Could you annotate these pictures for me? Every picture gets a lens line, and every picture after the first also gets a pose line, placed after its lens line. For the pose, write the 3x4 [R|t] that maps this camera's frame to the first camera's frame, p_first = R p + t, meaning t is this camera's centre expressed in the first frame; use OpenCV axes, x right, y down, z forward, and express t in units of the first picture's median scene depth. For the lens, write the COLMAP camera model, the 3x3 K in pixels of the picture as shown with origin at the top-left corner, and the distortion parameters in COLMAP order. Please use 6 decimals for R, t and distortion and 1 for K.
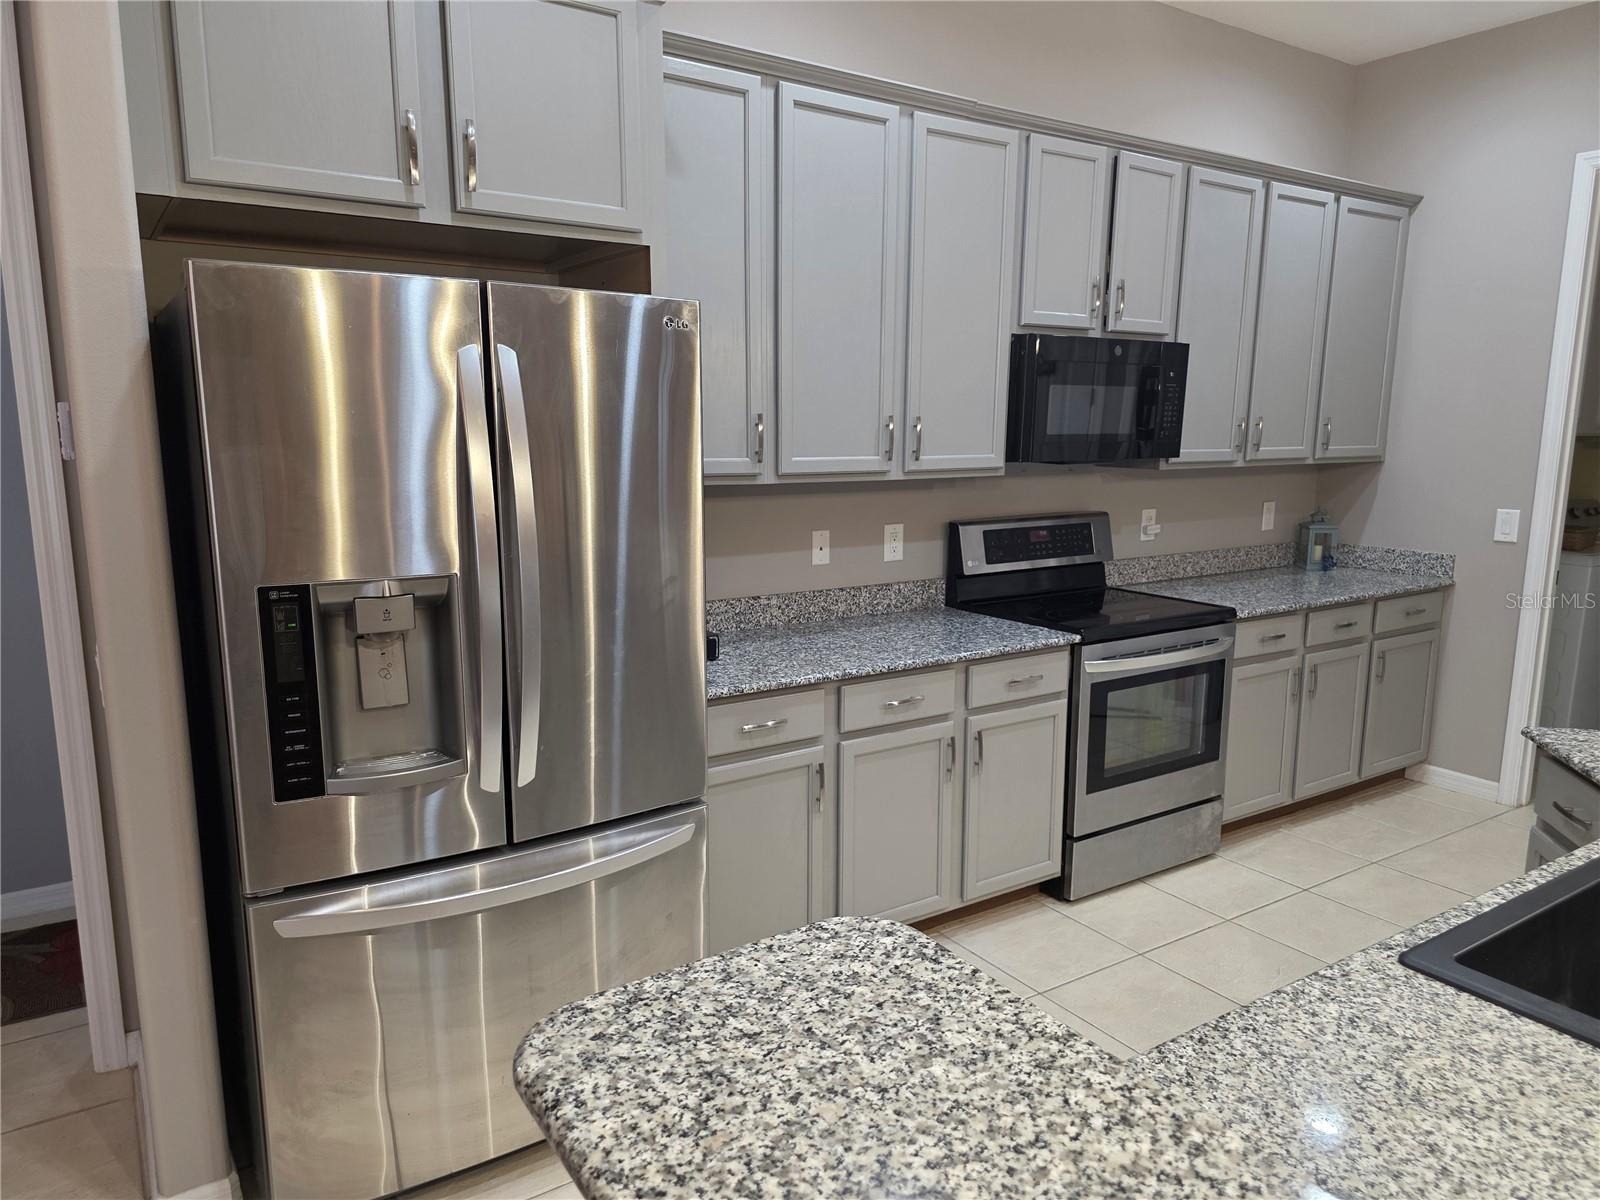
lens RADIAL K [[1068.9, 0, 800.0], [0, 1068.9, 600.0], [0, 0, 1]] dist [0.082921, -0.104024]
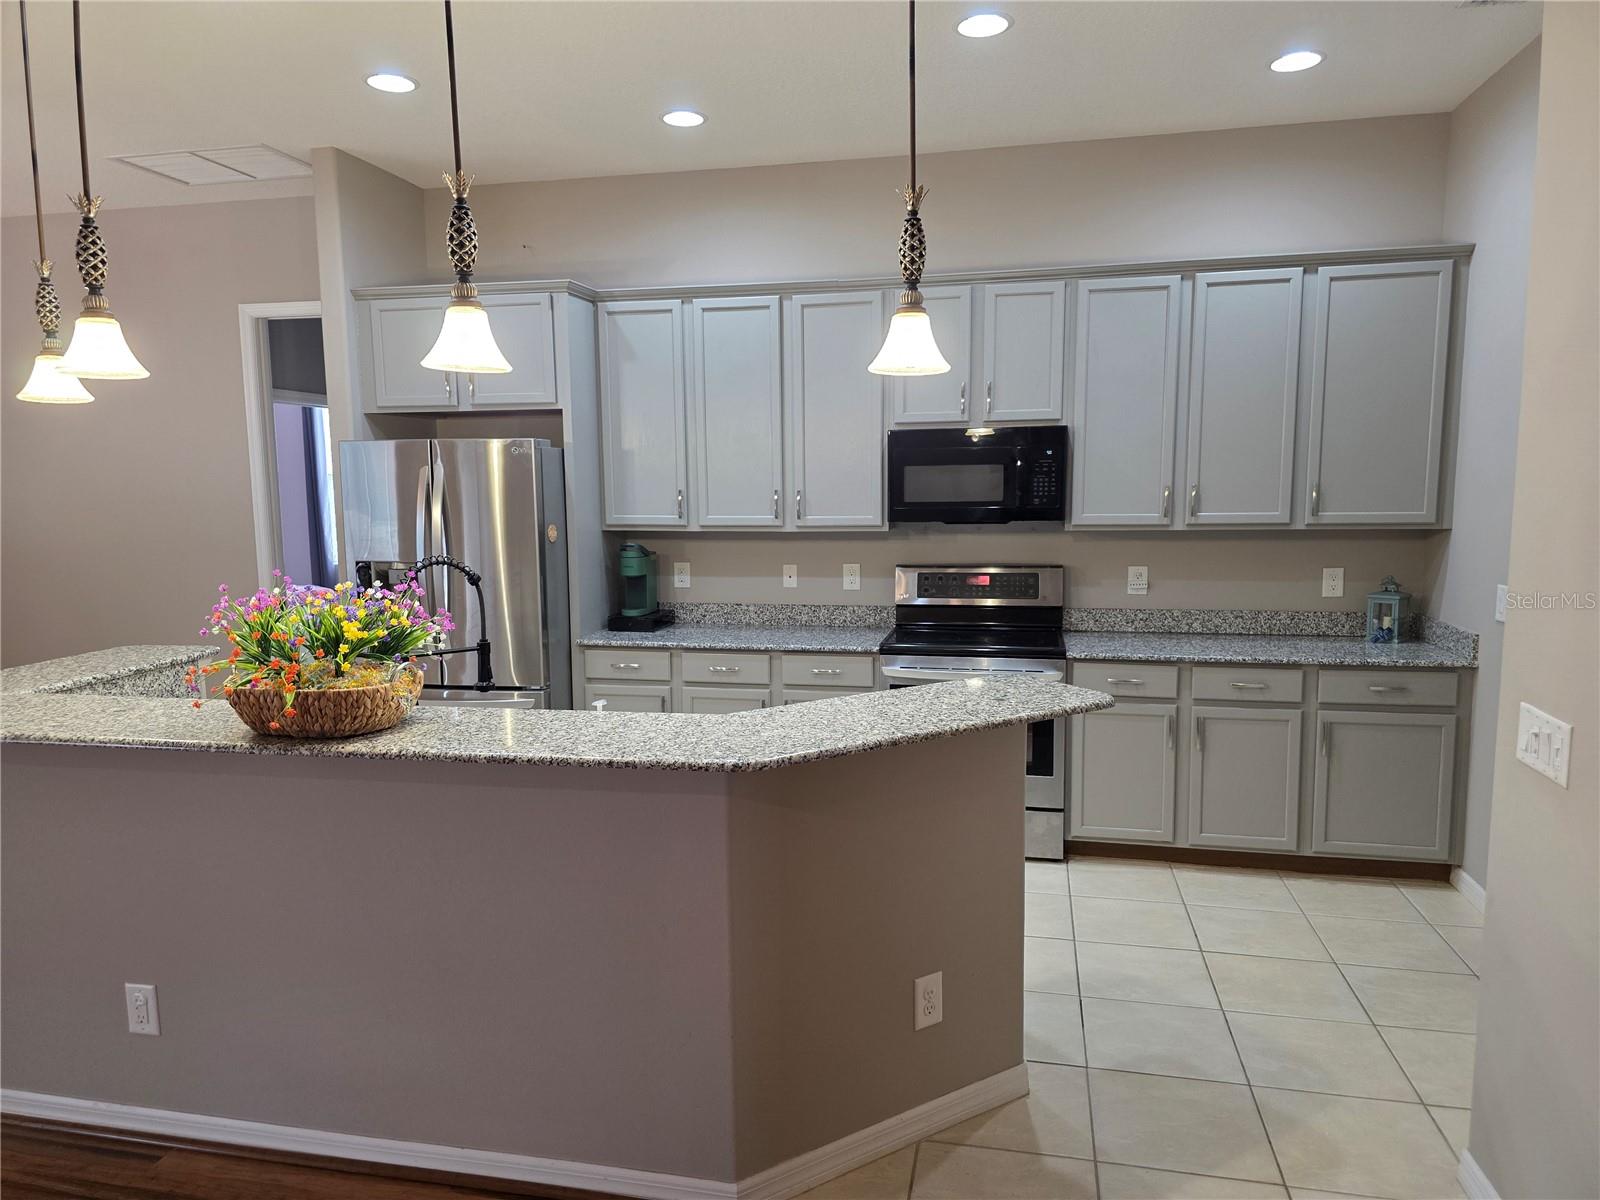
lens RADIAL K [[1068.9, 0, 800.0], [0, 1068.9, 600.0], [0, 0, 1]] dist [0.082921, -0.104024]
pose [[0.700502, 0.068920, -0.710315, 1.044146], [-0.103607, 0.994602, -0.005672, -0.008453], [0.706090, 0.077567, 0.703861, -0.035978]]
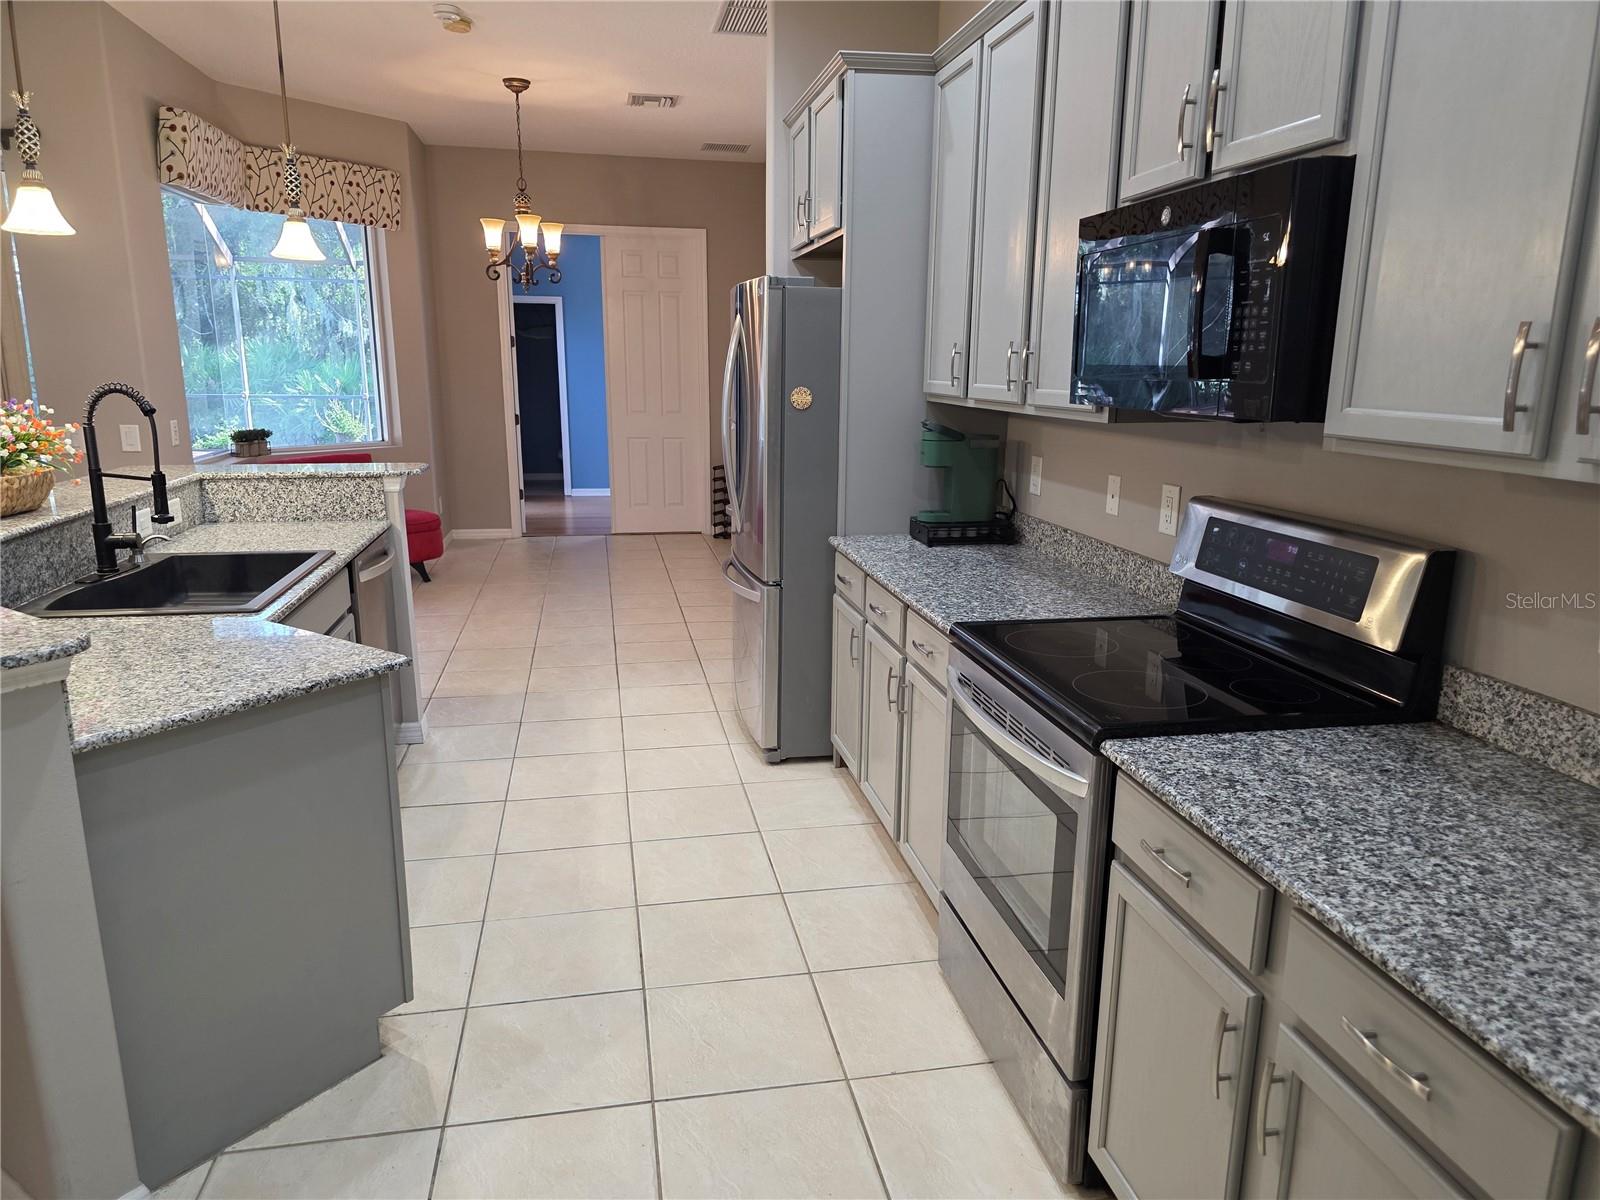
lens RADIAL K [[1068.9, 0, 800.0], [0, 1068.9, 600.0], [0, 0, 1]] dist [0.082921, -0.104024]
pose [[-0.376777, 0.195102, -0.905524, 0.888241], [-0.162238, 0.948557, 0.271879, -0.158020], [0.911986, 0.249348, -0.325742, 1.028677]]
